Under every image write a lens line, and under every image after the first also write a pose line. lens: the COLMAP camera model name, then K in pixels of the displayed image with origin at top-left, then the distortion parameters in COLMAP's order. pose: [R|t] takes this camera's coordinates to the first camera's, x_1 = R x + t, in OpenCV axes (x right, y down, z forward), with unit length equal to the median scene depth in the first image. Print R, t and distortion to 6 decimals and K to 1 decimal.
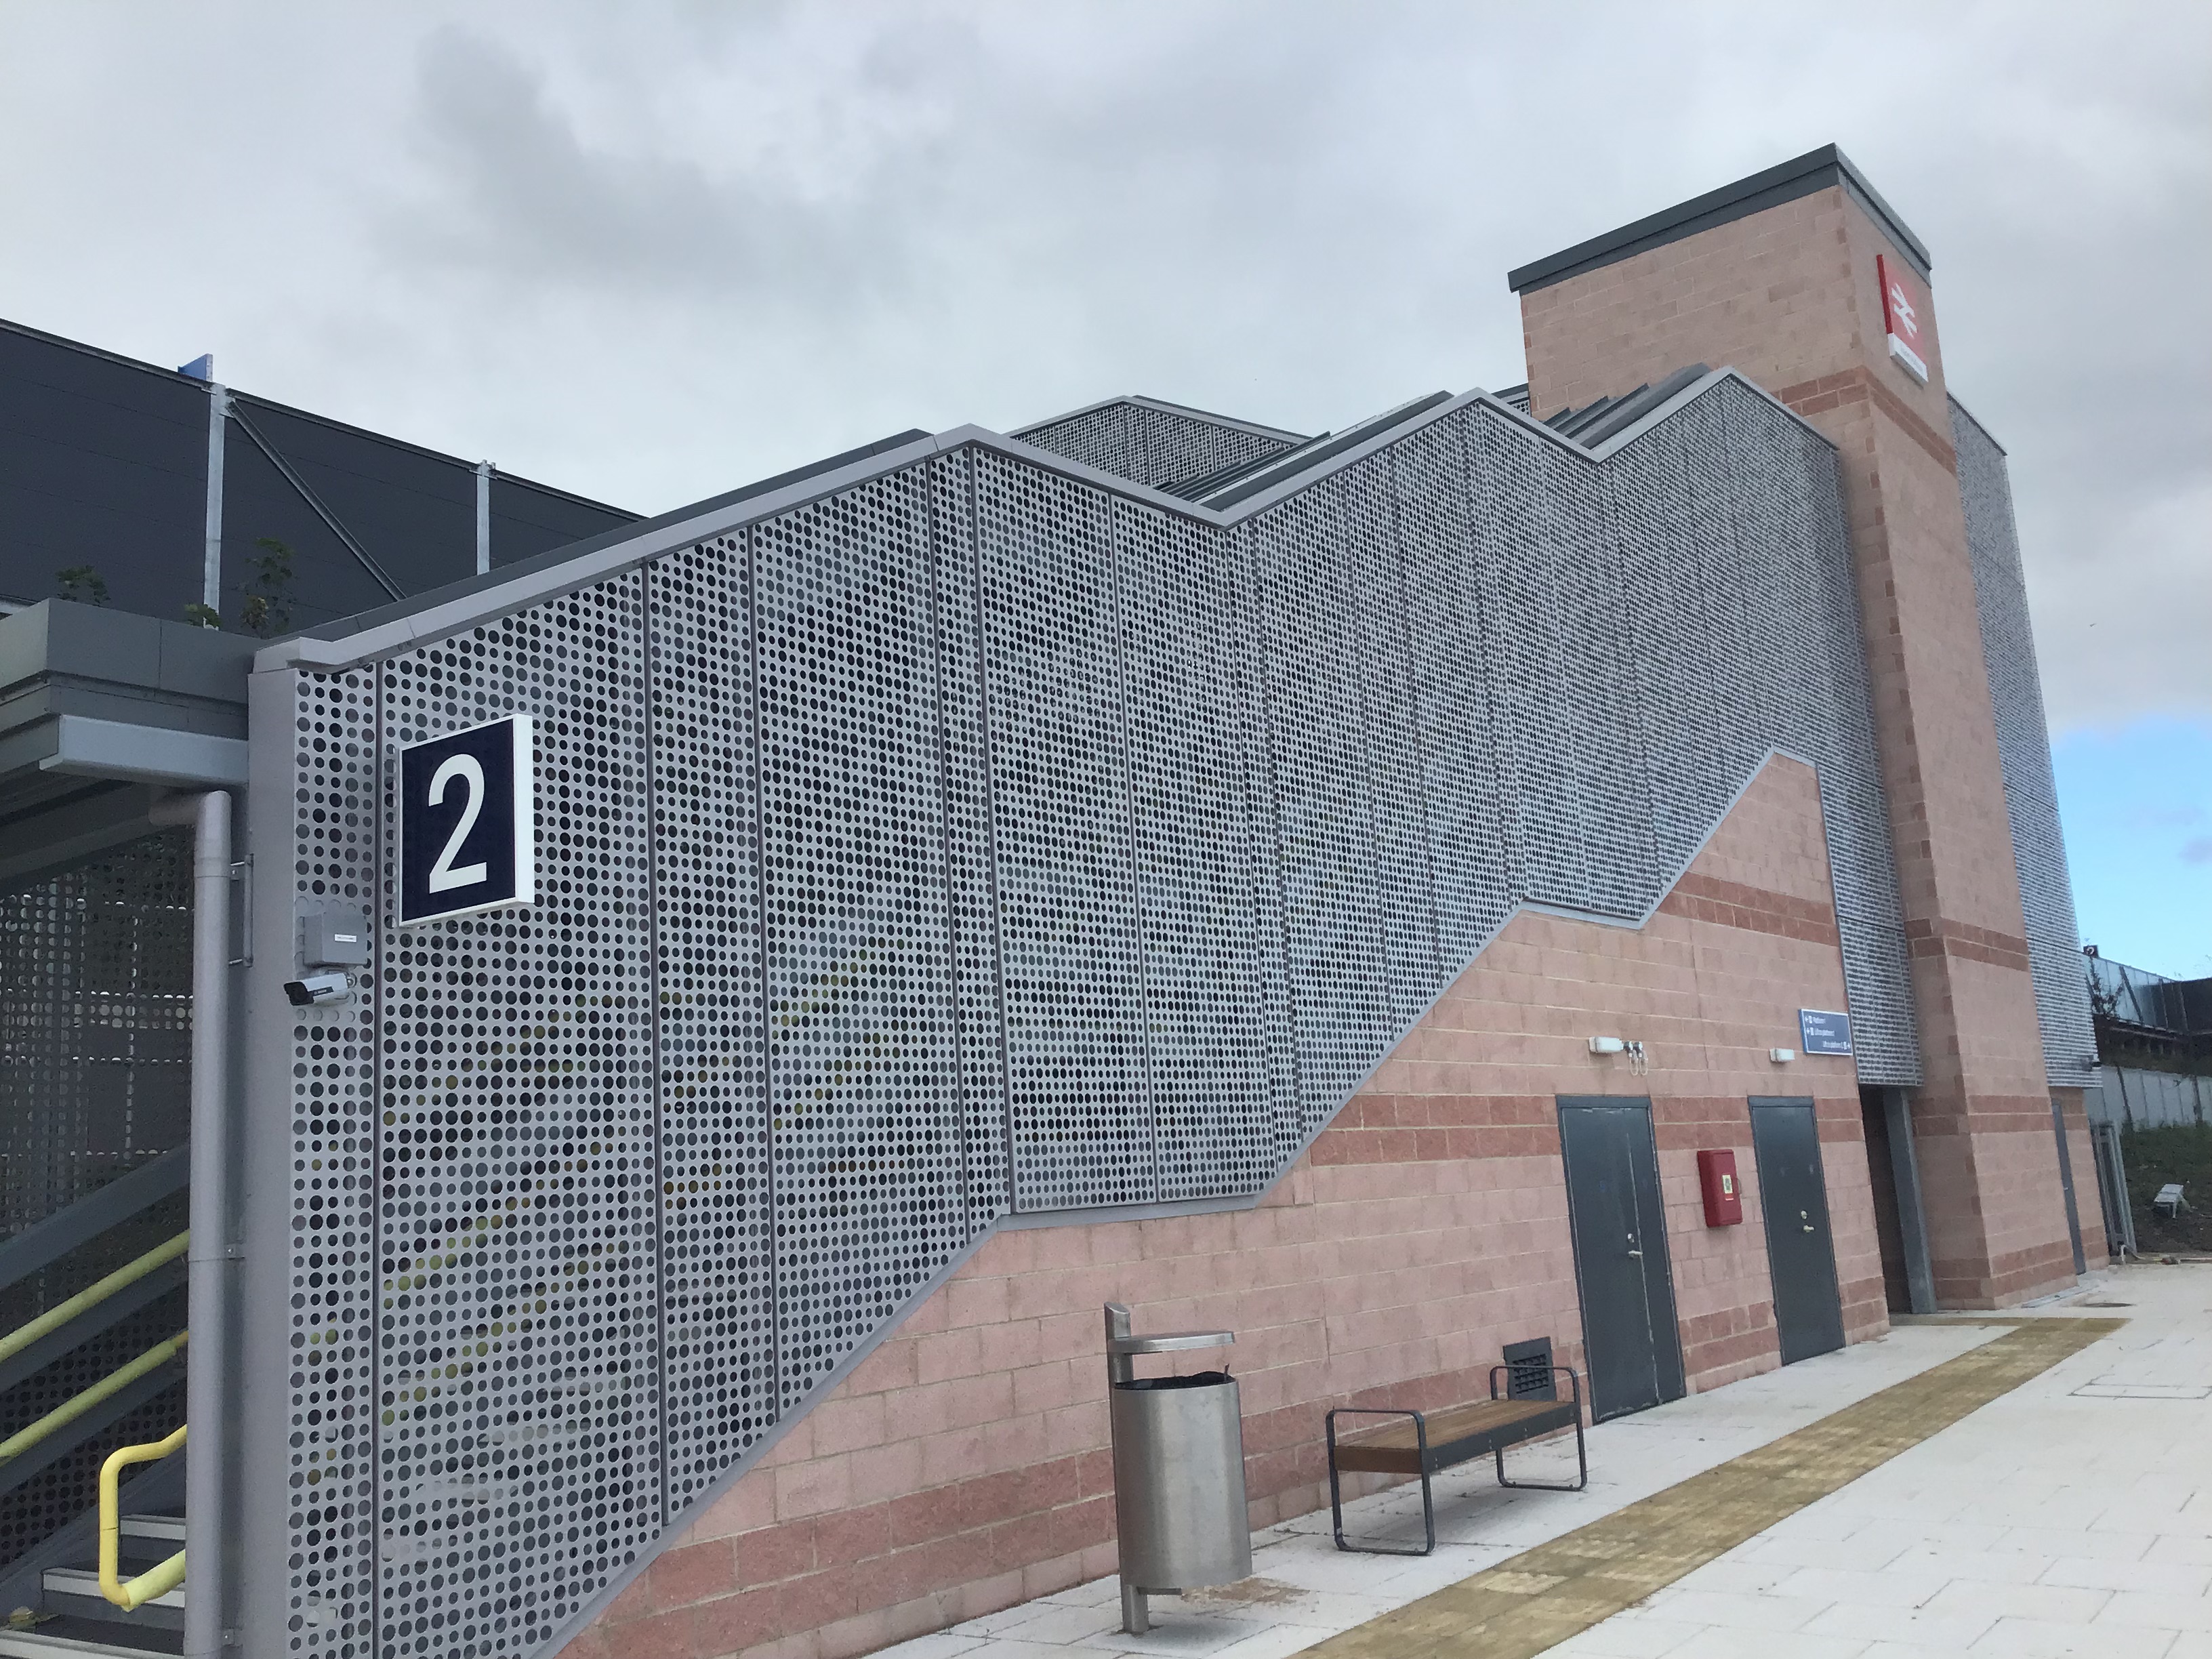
lens RADIAL K [[1968.5, 0, 1144.2], [0, 1968.5, 857.6], [0, 0, 1]] dist [0.016128, -0.038314]
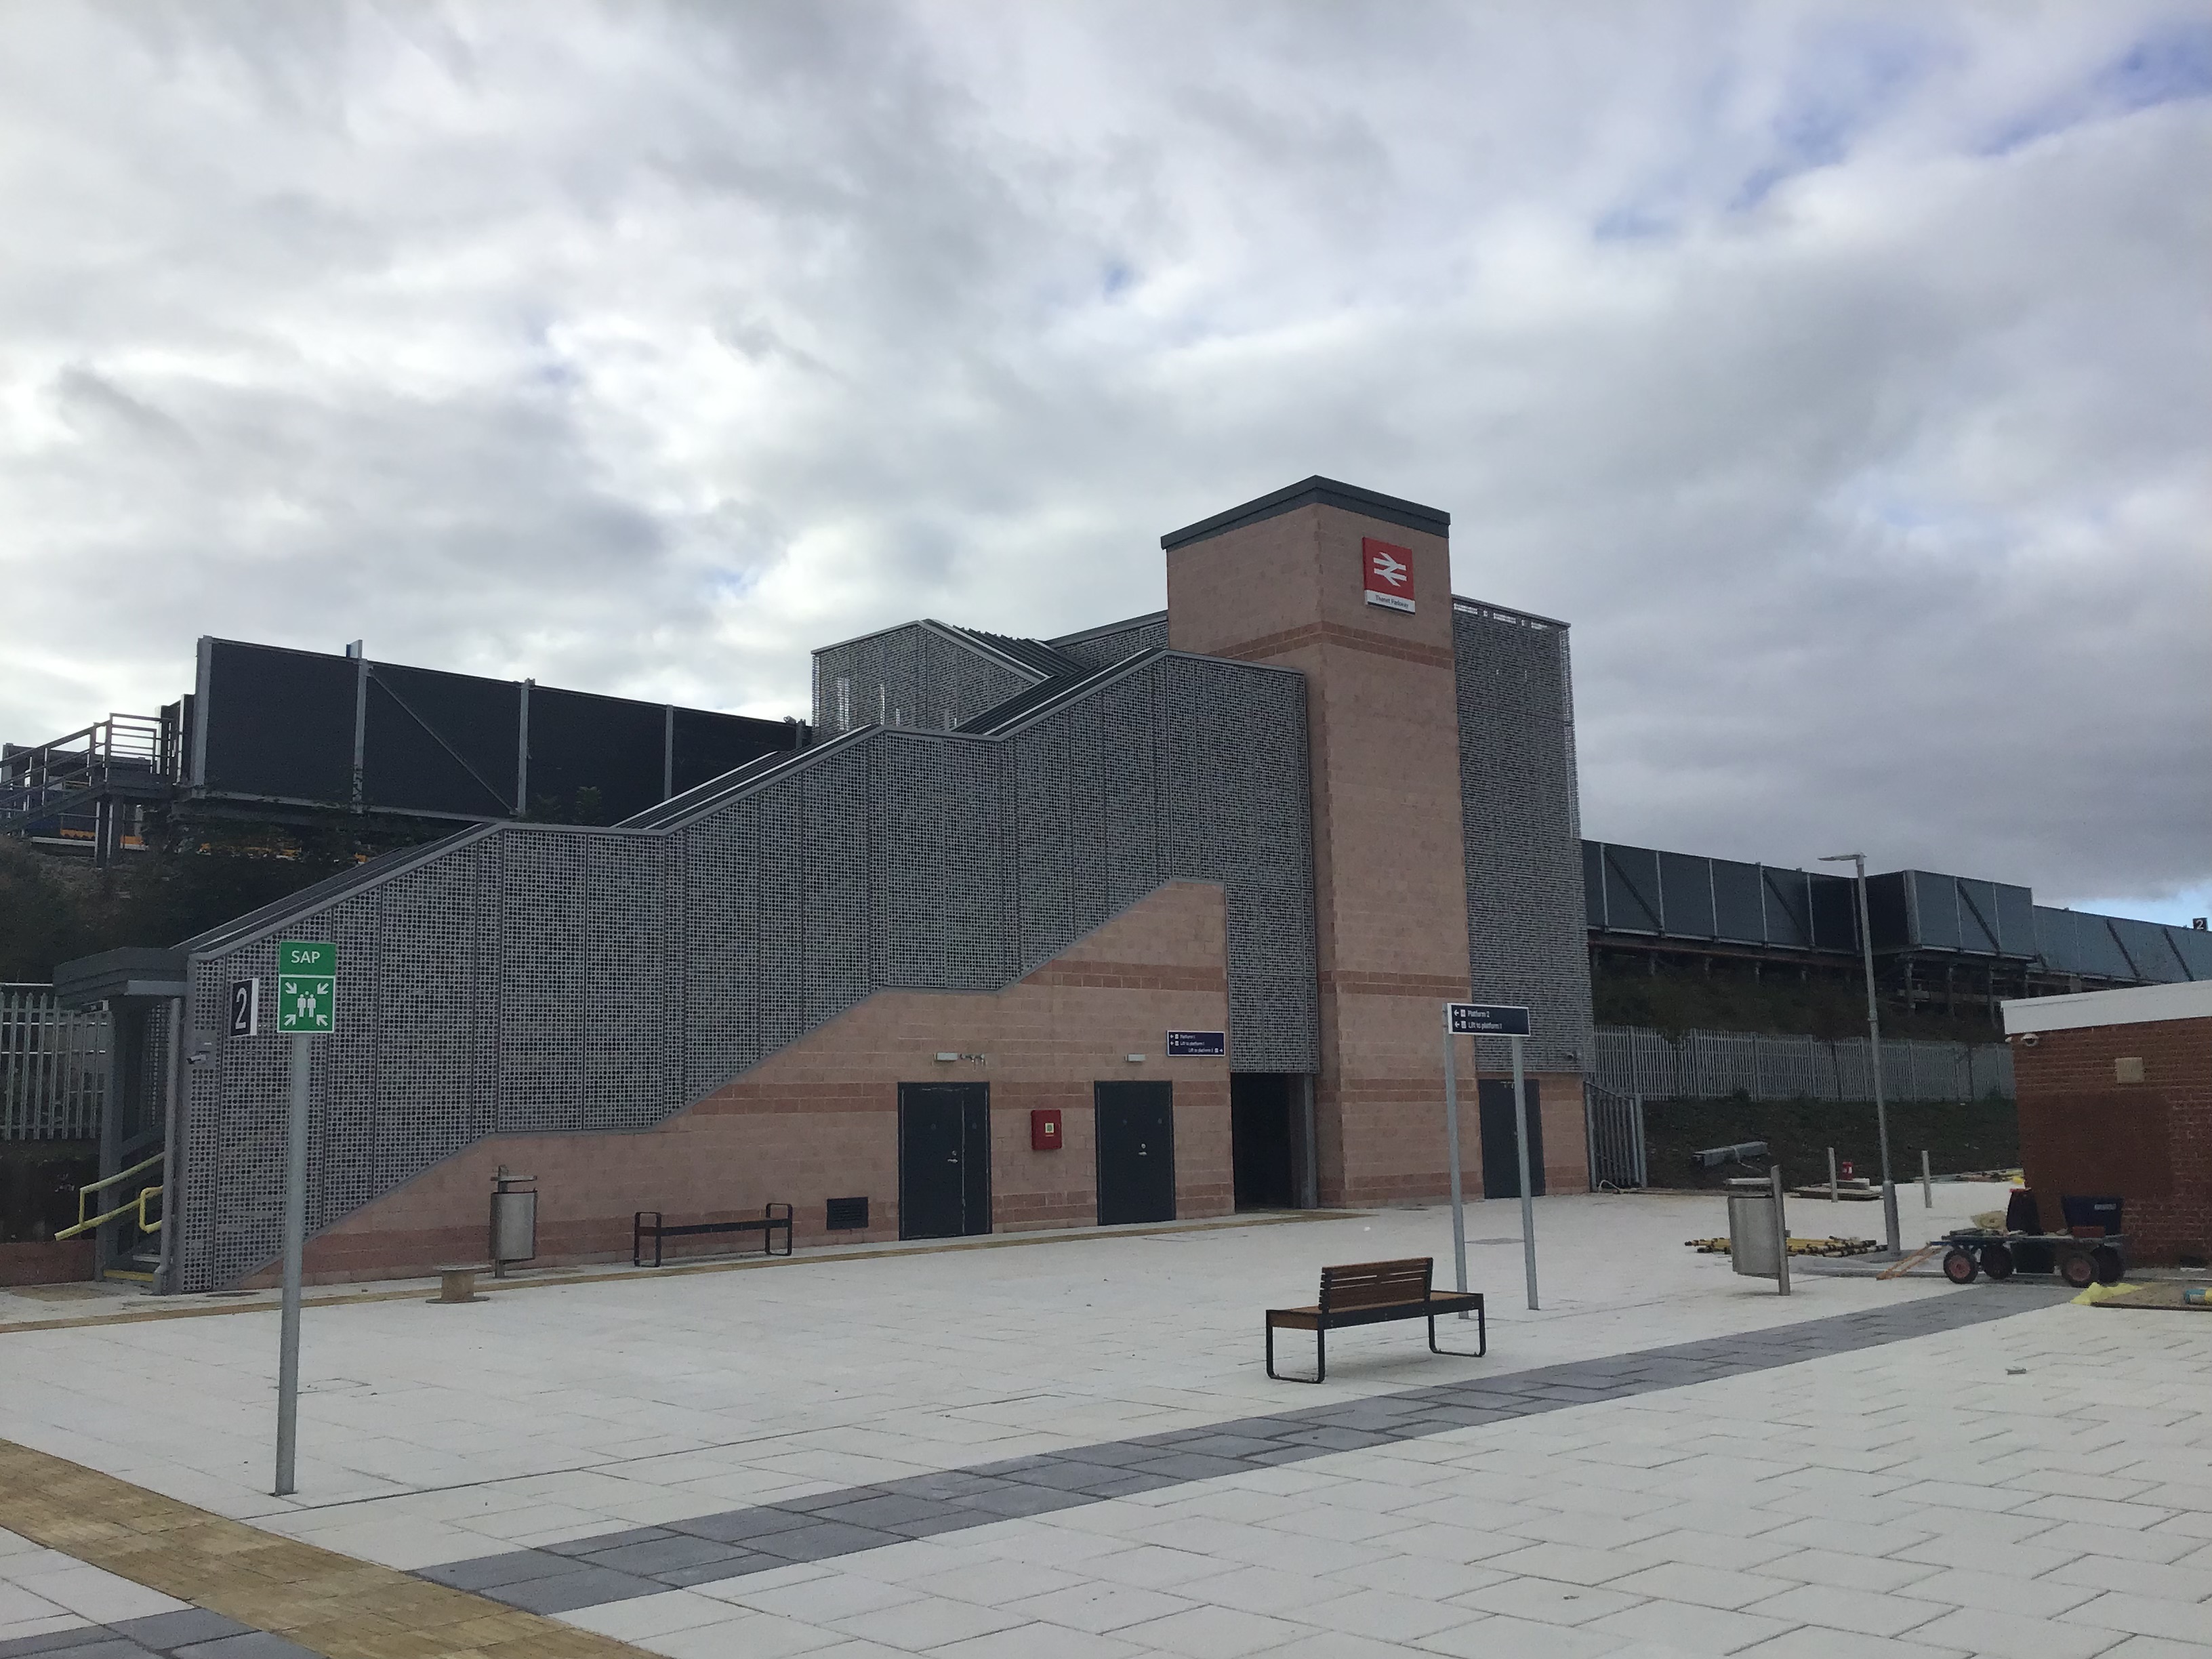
lens RADIAL K [[1968.5, 0, 1189.5], [0, 1968.5, 853.9], [0, 0, 1]] dist [0.016128, -0.038314]
pose [[0.983984, 0.013418, -0.177750, 1.274110], [-0.005672, 0.999015, 0.044013, -0.305117], [0.178165, -0.042300, 0.983091, -1.386636]]
